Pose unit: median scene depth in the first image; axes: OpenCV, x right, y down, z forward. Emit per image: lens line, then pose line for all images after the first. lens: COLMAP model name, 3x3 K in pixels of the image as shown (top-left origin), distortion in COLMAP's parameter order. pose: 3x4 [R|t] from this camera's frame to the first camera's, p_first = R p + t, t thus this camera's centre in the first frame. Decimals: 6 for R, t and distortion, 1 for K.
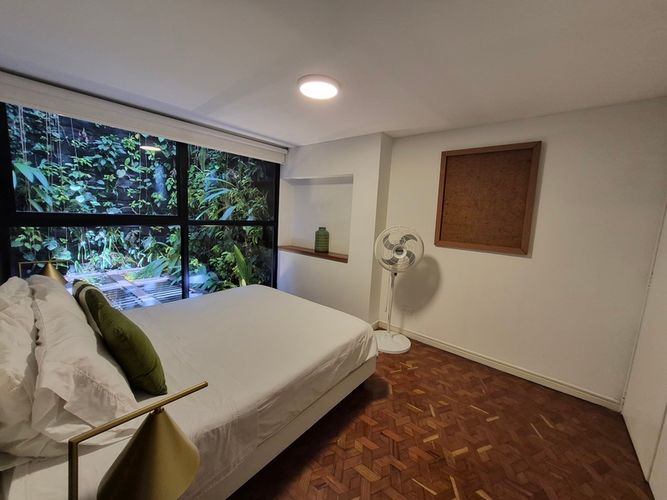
lens RADIAL K [[262.4, 0, 331.3], [0, 262.4, 247.9], [0, 0, 1]] dist [0.000224, 0.000117]
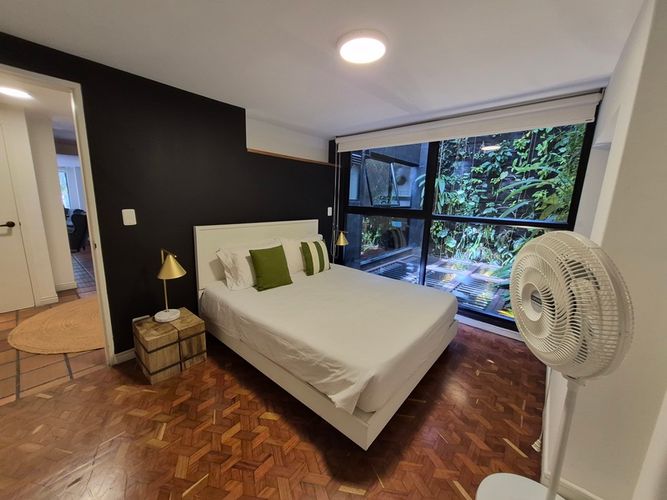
lens RADIAL K [[262.4, 0, 331.3], [0, 262.4, 247.9], [0, 0, 1]] dist [0.000224, 0.000117]
pose [[-0.020023, 0.136150, -0.990486, 0.334792], [-0.159654, 0.977537, 0.137597, -0.034052], [0.986970, 0.160890, 0.002164, 0.388673]]
